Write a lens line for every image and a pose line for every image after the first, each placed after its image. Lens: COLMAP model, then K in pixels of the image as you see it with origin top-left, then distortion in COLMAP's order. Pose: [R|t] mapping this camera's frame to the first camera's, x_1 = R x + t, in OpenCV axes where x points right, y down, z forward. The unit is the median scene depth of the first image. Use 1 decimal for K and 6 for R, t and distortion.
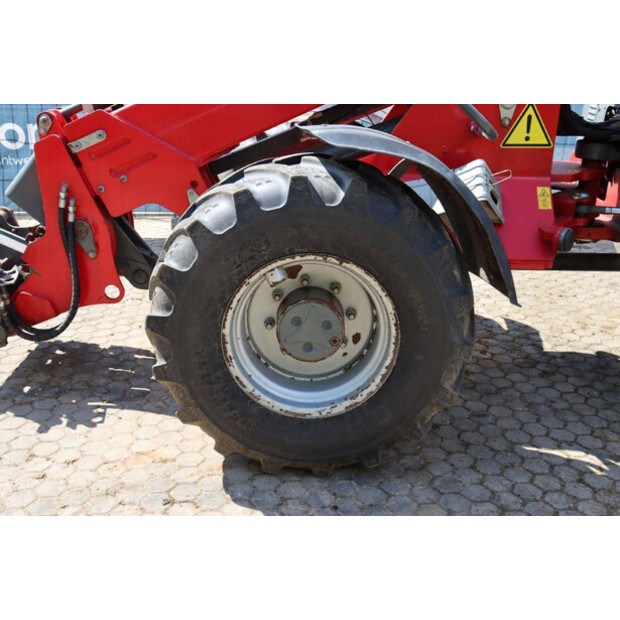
lens RADIAL K [[729.4, 0, 313.6], [0, 729.4, 309.2], [0, 0, 1]] dist [-0.010400, 0.062165]
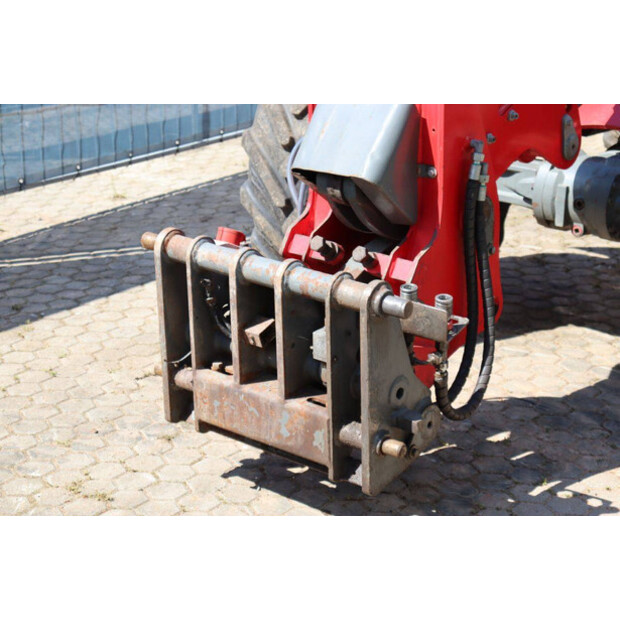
lens RADIAL K [[1465.7, 0, 310.0], [0, 1465.7, 310.0], [0, 0, 1]] dist [0.426390, -0.265511]
pose [[0.653088, -0.251238, 0.714392, -1.339740], [0.262333, 0.960009, 0.097796, -0.194333], [-0.710393, 0.123539, 0.692878, 0.281086]]
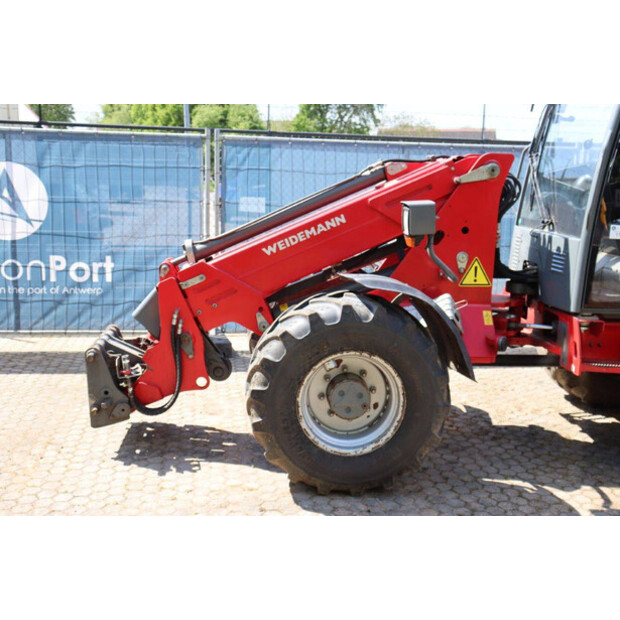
lens RADIAL K [[729.4, 0, 313.6], [0, 729.4, 309.2], [0, 0, 1]] dist [-0.010400, 0.062165]
pose [[0.997410, -0.000843, 0.071924, -0.168977], [0.012857, 0.985918, -0.166737, 0.085384], [-0.070771, 0.167230, 0.983375, -0.515439]]
